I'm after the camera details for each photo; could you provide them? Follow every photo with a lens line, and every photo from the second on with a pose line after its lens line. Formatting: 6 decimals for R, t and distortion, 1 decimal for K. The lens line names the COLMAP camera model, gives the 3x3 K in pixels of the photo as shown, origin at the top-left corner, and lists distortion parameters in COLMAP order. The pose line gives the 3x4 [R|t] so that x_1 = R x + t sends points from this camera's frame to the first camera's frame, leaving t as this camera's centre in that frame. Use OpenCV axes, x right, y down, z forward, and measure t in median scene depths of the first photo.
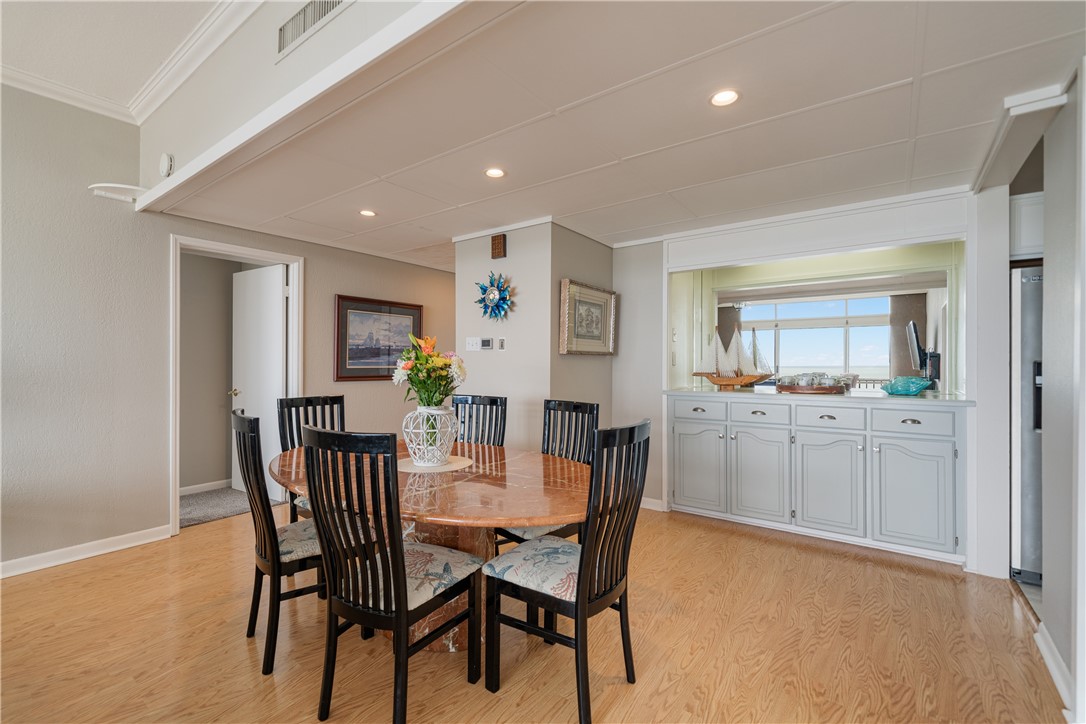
lens RADIAL K [[487.3, 0, 528.2], [0, 487.3, 339.2], [0, 0, 1]] dist [-0.001878, 0.000791]
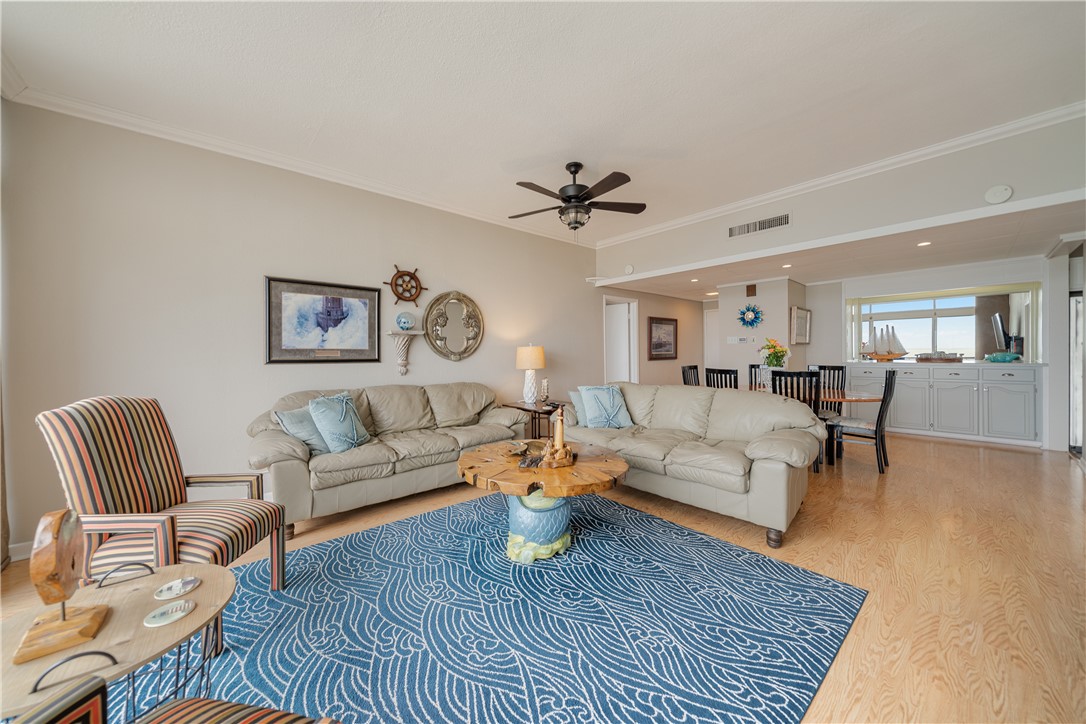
lens RADIAL K [[378.2, 0, 546.2], [0, 378.2, 341.2], [0, 0, 1]] dist [-0.002184, -0.000004]
pose [[0.980417, -0.024691, -0.195377, -0.573657], [0.029256, 0.999361, 0.020515, -0.040586], [0.194746, -0.025829, 0.980514, -0.659869]]
